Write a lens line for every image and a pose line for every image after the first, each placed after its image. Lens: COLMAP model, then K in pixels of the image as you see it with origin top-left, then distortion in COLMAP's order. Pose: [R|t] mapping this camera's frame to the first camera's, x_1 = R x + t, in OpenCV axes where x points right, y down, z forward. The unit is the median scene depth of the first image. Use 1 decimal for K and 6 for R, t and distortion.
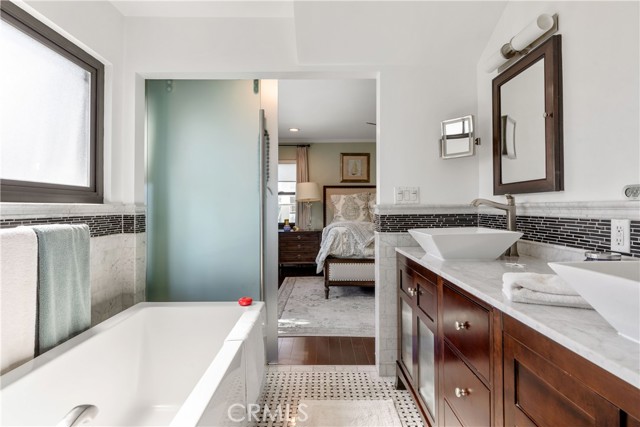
lens RADIAL K [[349.3, 0, 320.0], [0, 349.3, 213.5], [0, 0, 1]] dist [-0.028802, 0.000432]
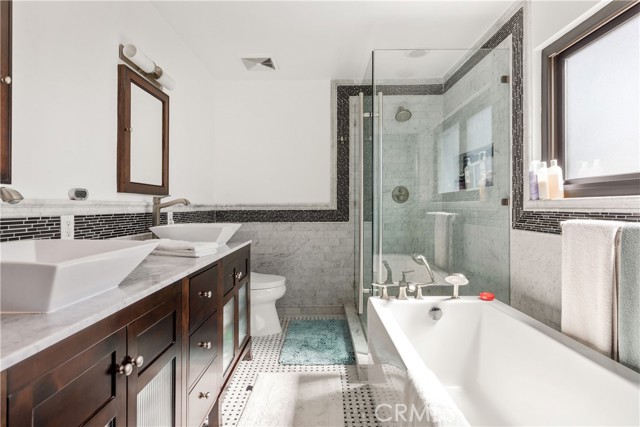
lens RADIAL K [[349.3, 0, 320.0], [0, 349.3, 213.5], [0, 0, 1]] dist [-0.028802, 0.000432]
pose [[-0.999831, 0.006155, 0.017313, -0.041840], [0.006849, 0.999162, 0.040351, -0.030475], [-0.017050, 0.040463, -0.999036, 2.051251]]
